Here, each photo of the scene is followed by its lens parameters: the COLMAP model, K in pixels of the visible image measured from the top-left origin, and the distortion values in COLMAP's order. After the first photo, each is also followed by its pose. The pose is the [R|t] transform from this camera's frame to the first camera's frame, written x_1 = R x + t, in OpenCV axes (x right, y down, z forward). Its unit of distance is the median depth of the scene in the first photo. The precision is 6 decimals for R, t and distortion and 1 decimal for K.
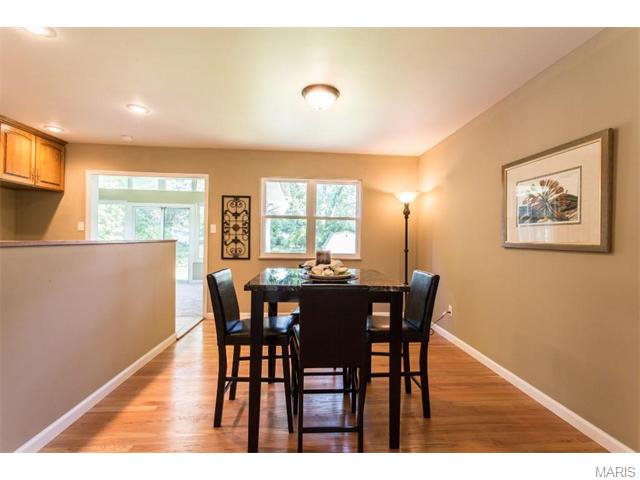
lens RADIAL K [[296.9, 0, 318.8], [0, 296.9, 239.4], [0, 0, 1]] dist [-0.000148, 0.000131]
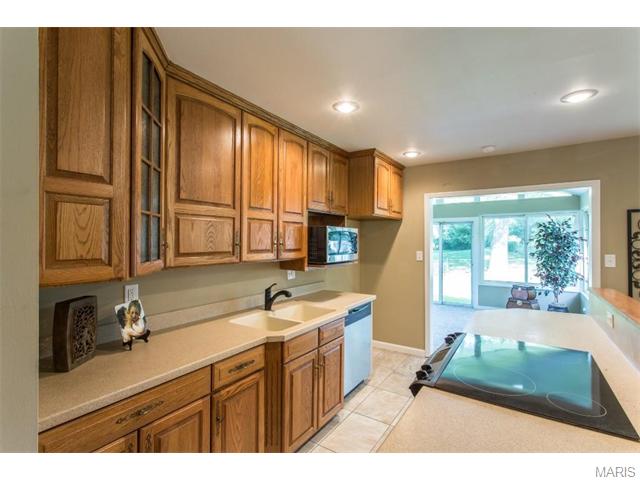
lens RADIAL K [[300.9, 0, 323.0], [0, 300.9, 240.1], [0, 0, 1]] dist [0.001447, 0.000727]
pose [[0.797868, -0.016802, -0.602598, -0.469761], [0.012319, 0.999857, -0.011567, -0.084695], [0.602706, 0.001805, 0.797961, 0.081757]]
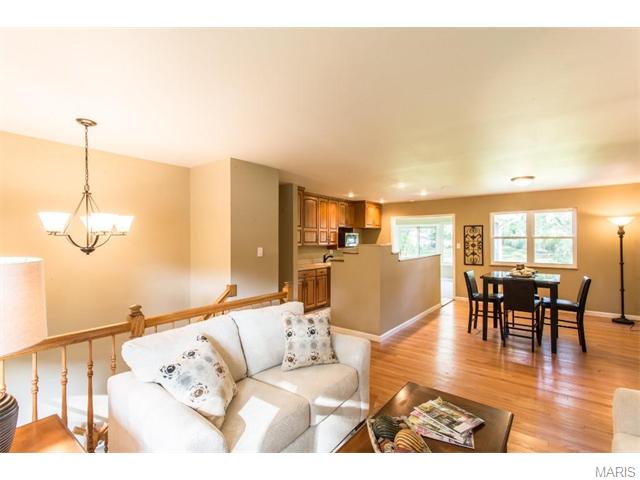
lens RADIAL K [[300.9, 0, 323.0], [0, 300.9, 240.1], [0, 0, 1]] dist [0.001447, 0.000727]
pose [[0.750481, -0.015918, -0.660700, 0.192273], [0.016101, 0.999854, -0.005801, -0.073274], [0.660696, -0.006284, 0.750627, -0.779237]]
